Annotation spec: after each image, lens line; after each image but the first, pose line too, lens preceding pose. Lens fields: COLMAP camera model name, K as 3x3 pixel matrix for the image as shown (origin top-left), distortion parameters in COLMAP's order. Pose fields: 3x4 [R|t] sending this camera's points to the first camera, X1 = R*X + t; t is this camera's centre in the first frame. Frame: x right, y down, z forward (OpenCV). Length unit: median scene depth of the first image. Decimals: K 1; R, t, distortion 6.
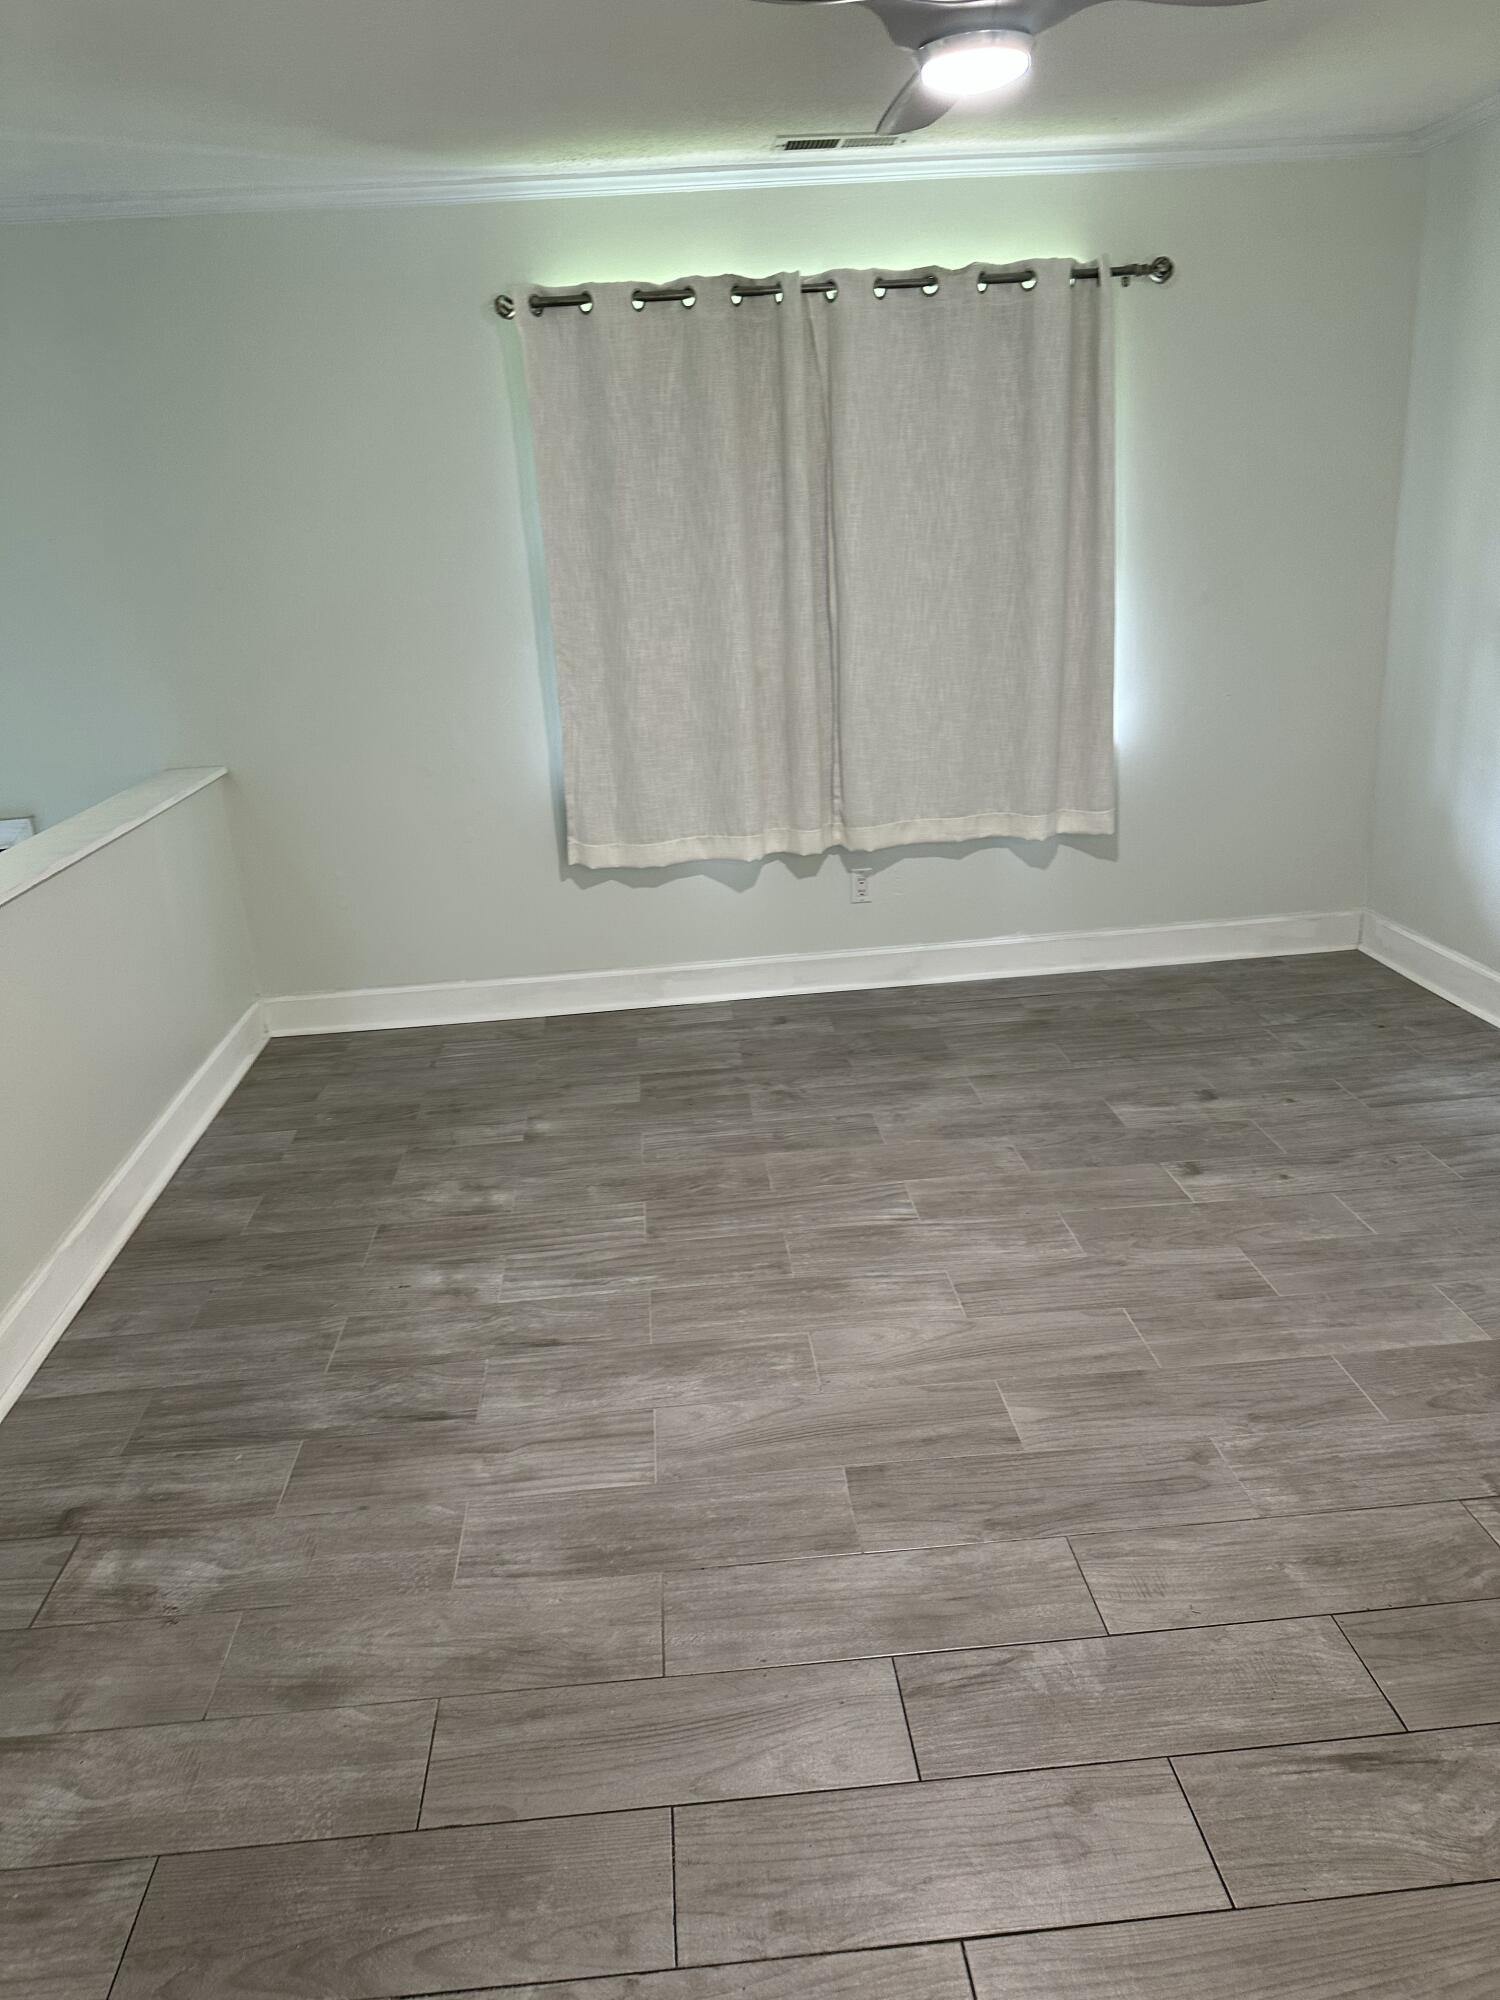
lens RADIAL K [[1415.0, 0, 712.6], [0, 1415.0, 1017.1], [0, 0, 1]] dist [0.010587, -0.027235]
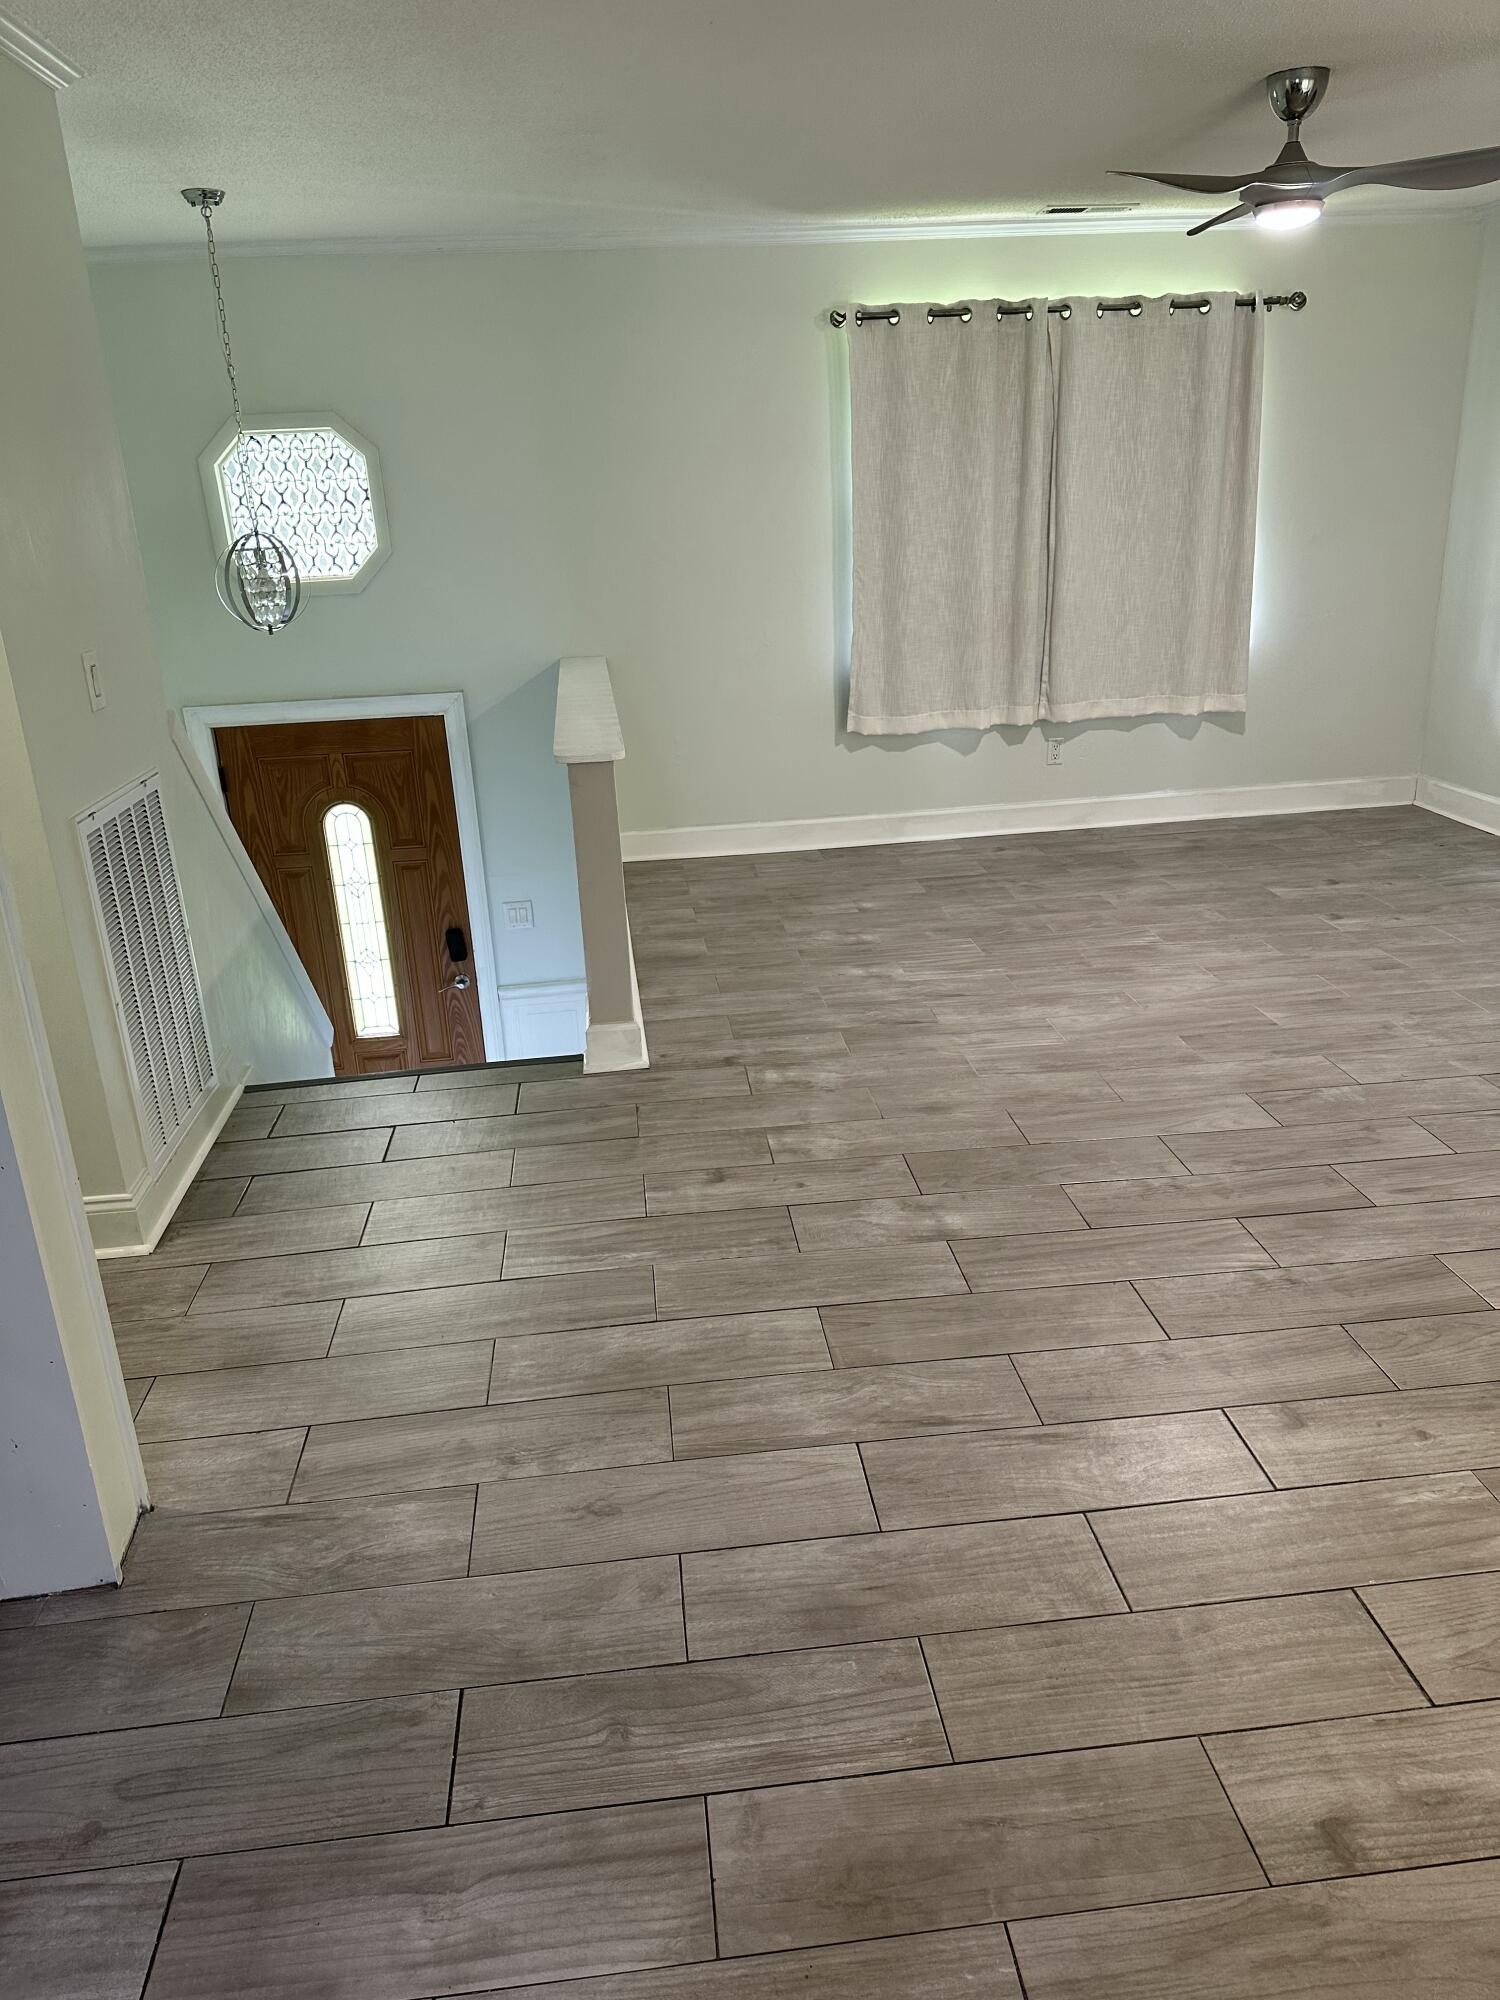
lens RADIAL K [[1415.0, 0, 745.1], [0, 1415.0, 1003.6], [0, 0, 1]] dist [0.010587, -0.027235]
pose [[0.999006, -0.001504, 0.044551, -0.307342], [0.001056, 0.999949, 0.010084, 0.163025], [-0.044564, -0.010026, 0.998956, -0.406662]]
